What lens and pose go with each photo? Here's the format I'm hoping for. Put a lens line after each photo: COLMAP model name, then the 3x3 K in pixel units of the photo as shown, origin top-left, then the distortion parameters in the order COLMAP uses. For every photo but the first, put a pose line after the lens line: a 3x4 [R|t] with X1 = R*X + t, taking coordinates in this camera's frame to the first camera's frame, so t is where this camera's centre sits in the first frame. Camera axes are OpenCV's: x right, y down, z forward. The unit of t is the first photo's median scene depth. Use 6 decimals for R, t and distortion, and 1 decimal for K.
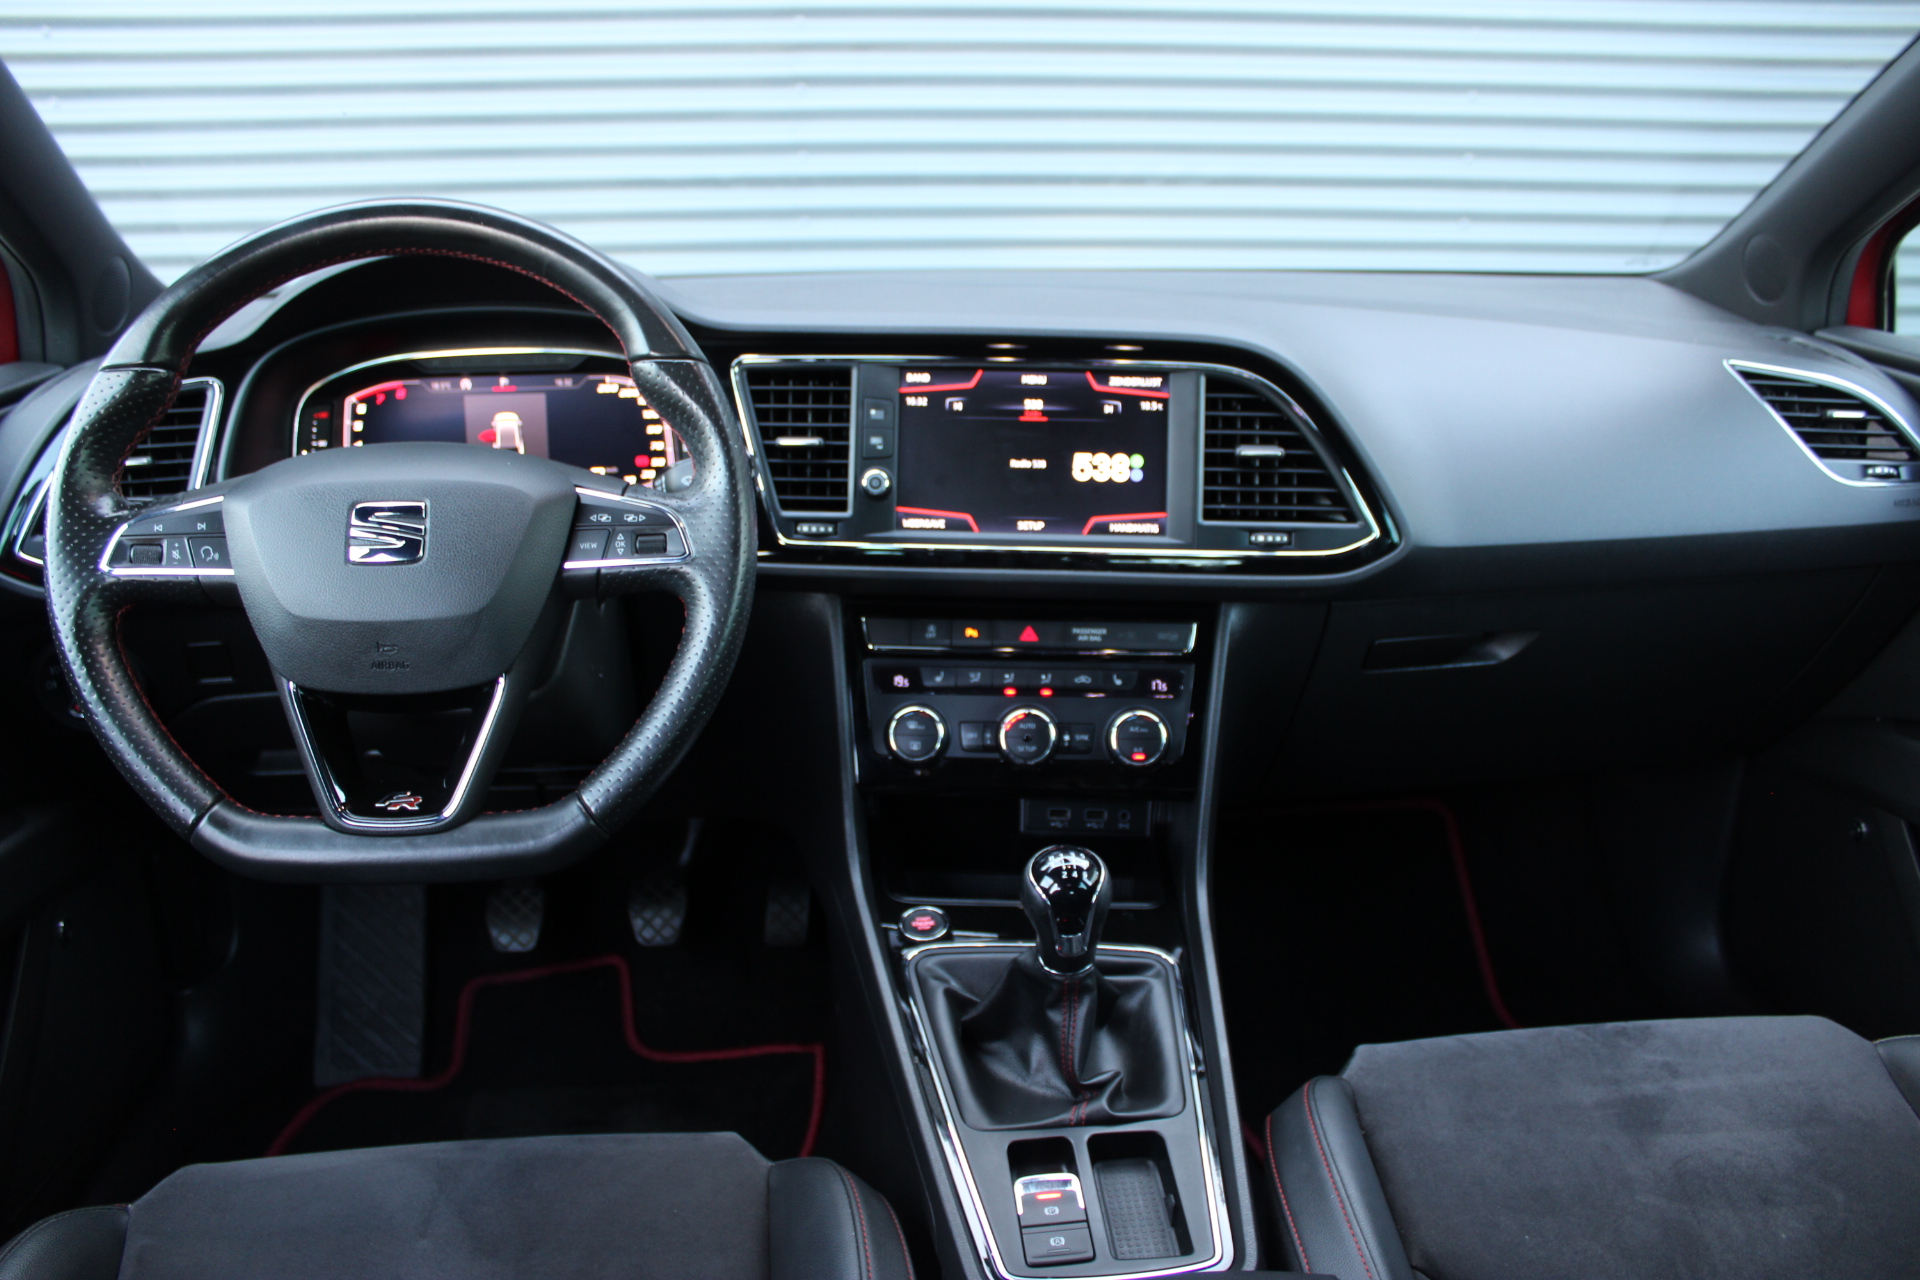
lens RADIAL K [[1617.1, 0, 959.2], [0, 1617.1, 629.7], [0, 0, 1]] dist [-0.119550, 0.056050]
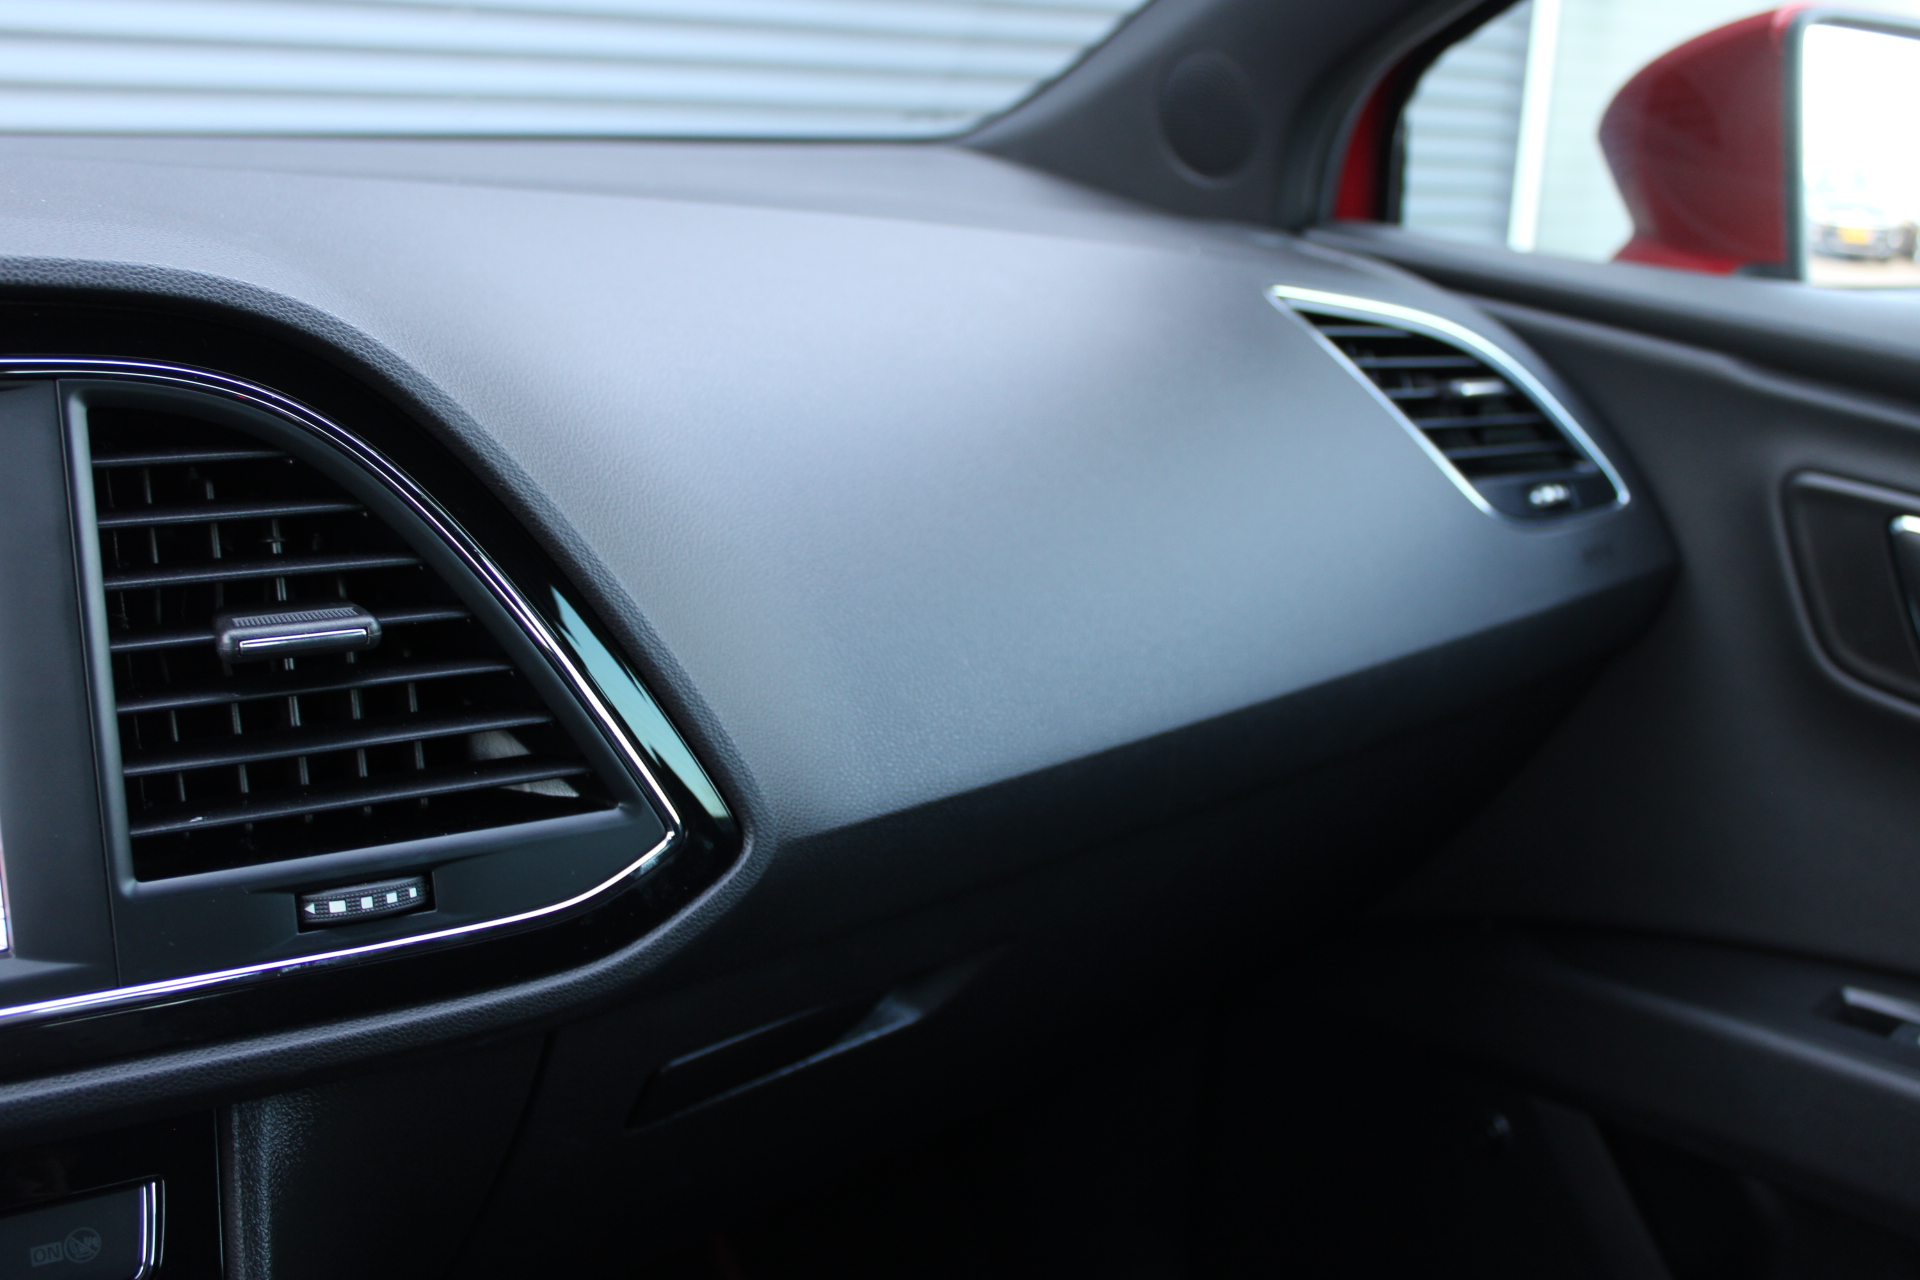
lens RADIAL K [[1949.9, 0, 970.8], [0, 1949.9, 644.1], [0, 0, 1]] dist [-0.066024, 0.000000]
pose [[0.839831, -0.117906, 0.529889, 0.097541], [0.117238, 0.992486, 0.035026, -0.105620], [-0.530038, 0.032708, 0.847343, 0.612361]]
